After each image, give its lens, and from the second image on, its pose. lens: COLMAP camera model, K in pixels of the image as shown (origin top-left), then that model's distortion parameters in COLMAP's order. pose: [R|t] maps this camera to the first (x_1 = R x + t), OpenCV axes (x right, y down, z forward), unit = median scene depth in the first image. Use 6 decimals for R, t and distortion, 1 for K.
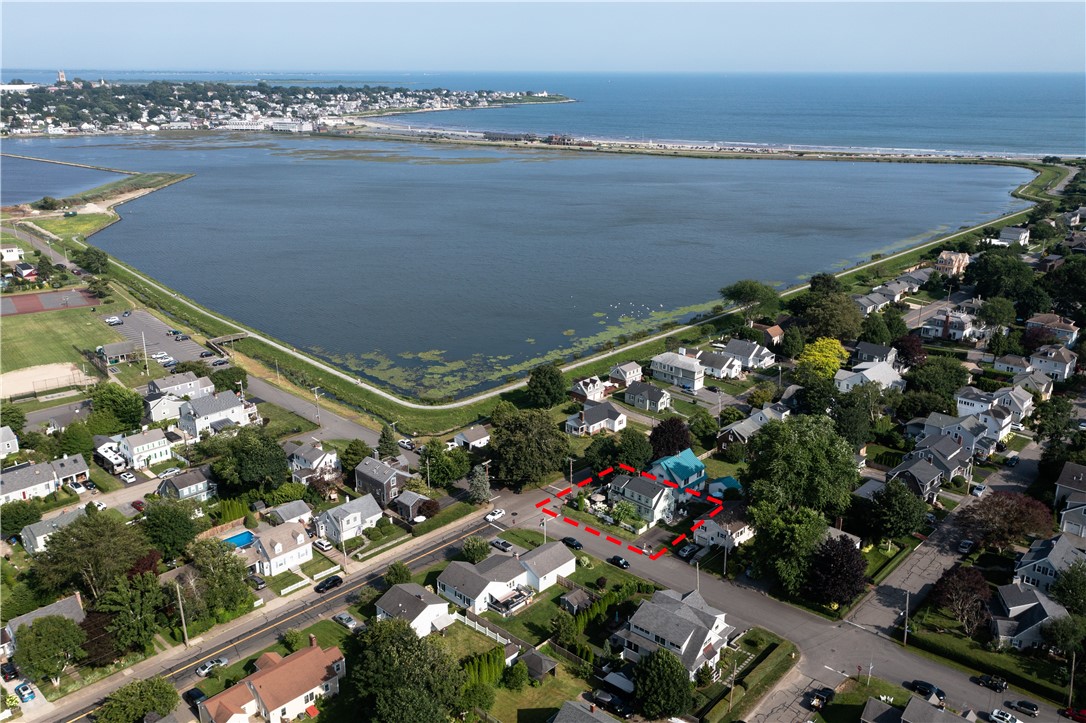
lens RADIAL K [[857.2, 0, 543.0], [0, 857.2, 361.5], [0, 0, 1]] dist [0.011305, 0.003124]
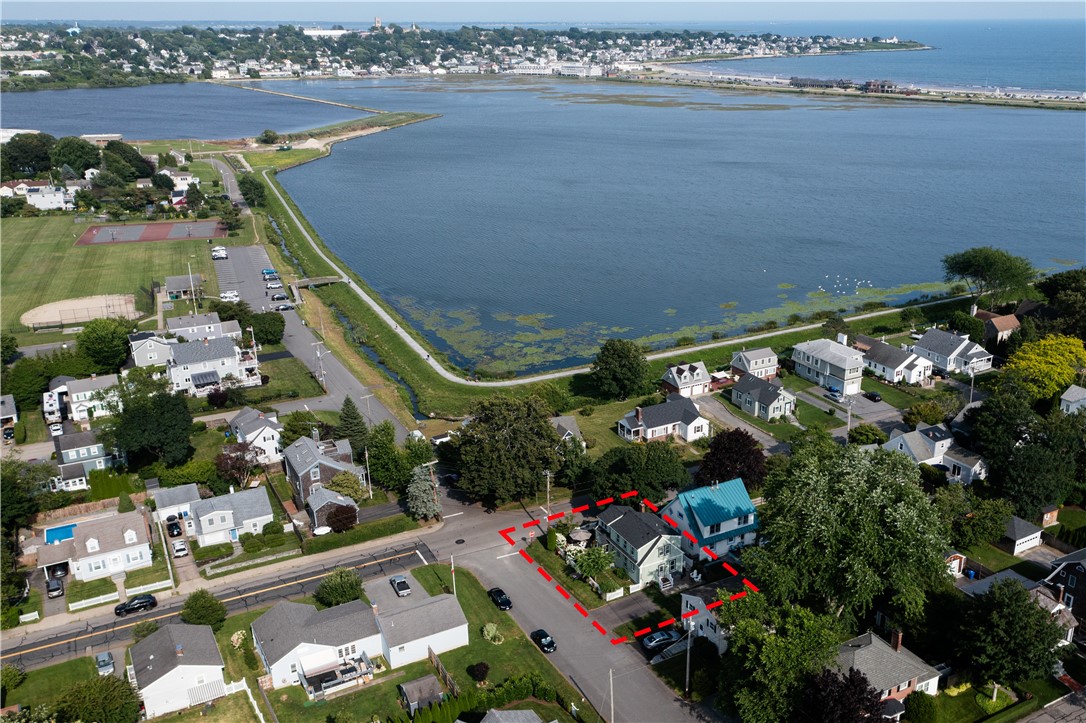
lens RADIAL K [[950.9, 0, 599.1], [0, 950.9, 389.6], [0, 0, 1]] dist [0.007643, 0.006221]
pose [[0.958432, 0.097324, -0.268208, 0.186482], [-0.084685, 0.994699, 0.058323, 0.000754], [0.272463, -0.033185, 0.961594, 0.203758]]
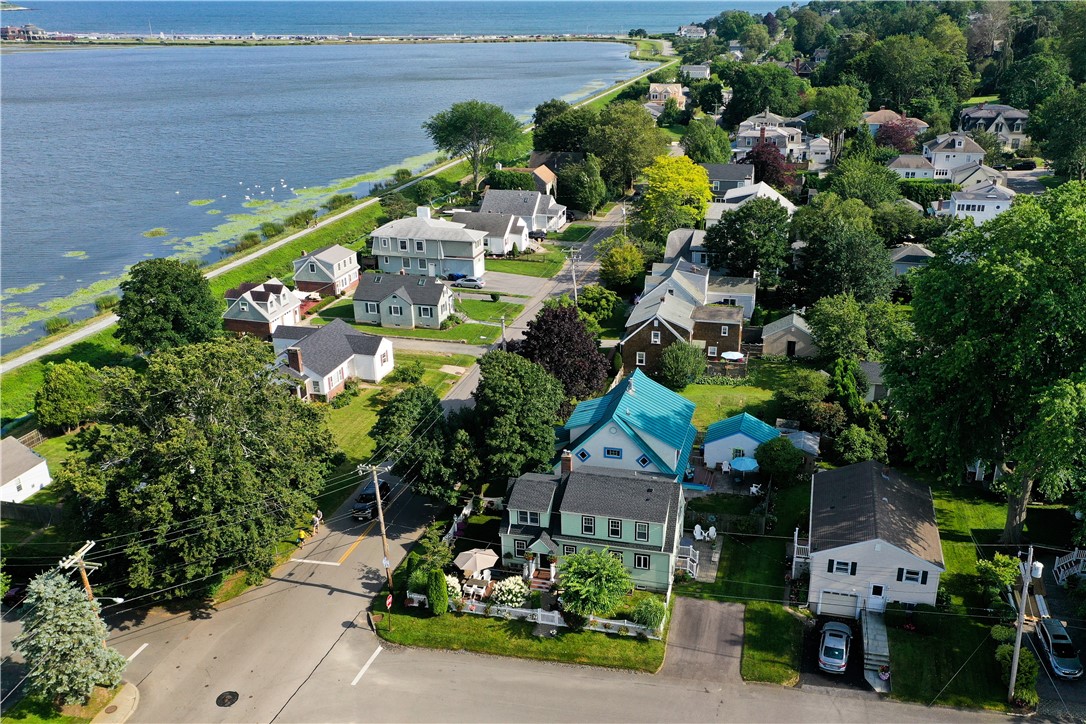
lens RADIAL K [[950.9, 0, 599.1], [0, 950.9, 390.1], [0, 0, 1]] dist [0.007643, 0.006221]
pose [[0.855138, -0.202739, 0.477112, -0.040661], [0.163959, 0.978883, 0.122090, 0.039521], [-0.491789, -0.026177, 0.870321, 0.457778]]
